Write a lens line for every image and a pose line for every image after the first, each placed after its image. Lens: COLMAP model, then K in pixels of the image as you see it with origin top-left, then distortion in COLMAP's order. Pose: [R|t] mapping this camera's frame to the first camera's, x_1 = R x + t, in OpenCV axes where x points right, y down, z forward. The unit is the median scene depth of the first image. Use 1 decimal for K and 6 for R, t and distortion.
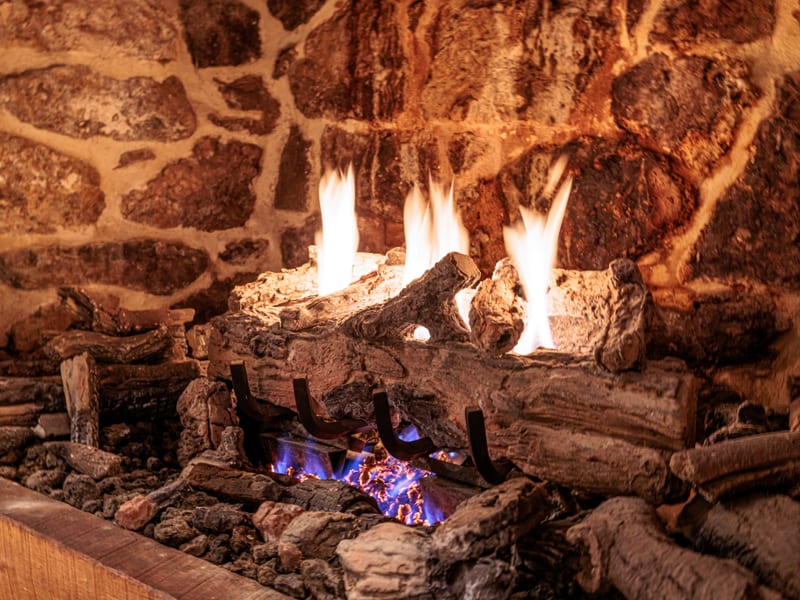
lens RADIAL K [[820.9, 0, 400.4], [0, 820.9, 299.2], [0, 0, 1]] dist [-0.020623, 0.000000]
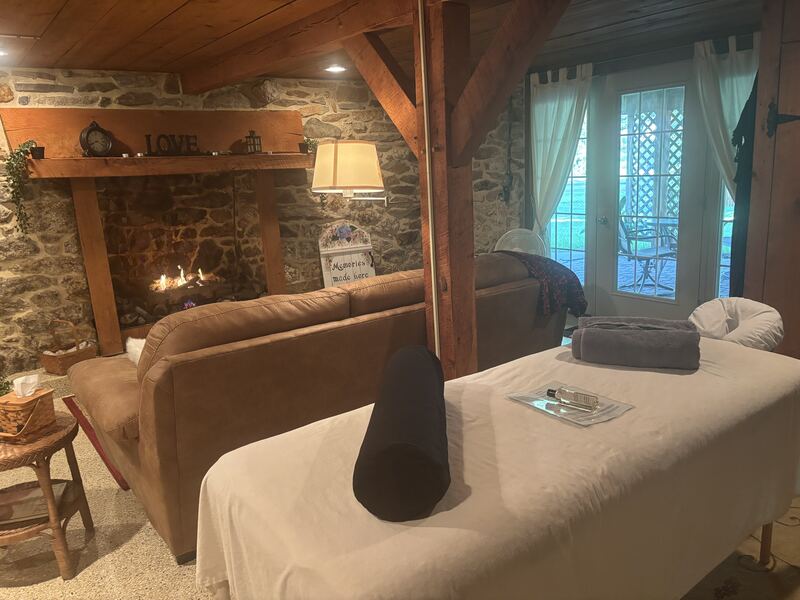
lens RADIAL K [[600.5, 0, 400.2], [0, 600.5, 301.0], [0, 0, 1]] dist [-0.009305, -0.013874]
pose [[0.240019, -0.230641, 0.942972, -2.959580], [0.146810, 0.968818, 0.199594, -0.407726], [-0.959603, 0.090532, 0.266396, -1.438292]]
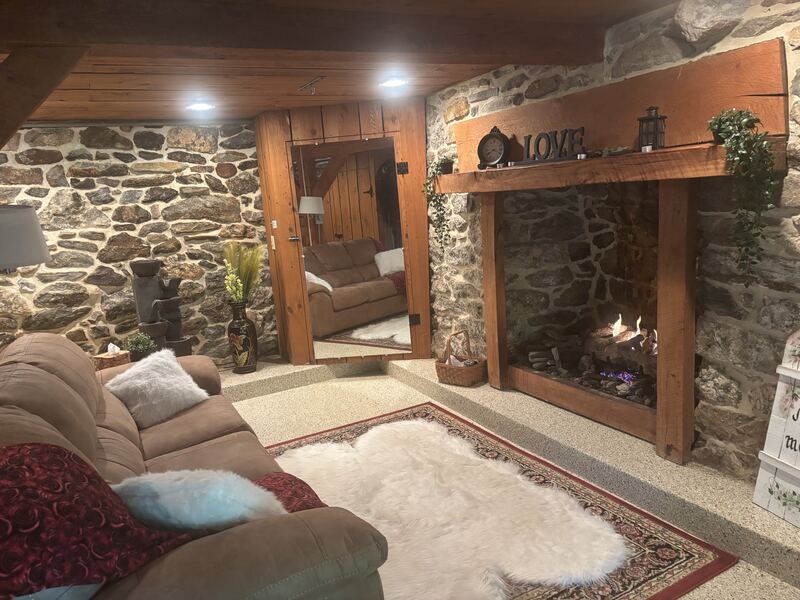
lens RADIAL K [[600.5, 0, 399.6], [0, 600.5, 297.7], [0, 0, 1]] dist [-0.009305, -0.013874]
pose [[0.911473, -0.010733, -0.411219, 0.147467], [0.043548, 0.996560, 0.070515, -0.371353], [0.409047, -0.082180, 0.908805, -1.820059]]
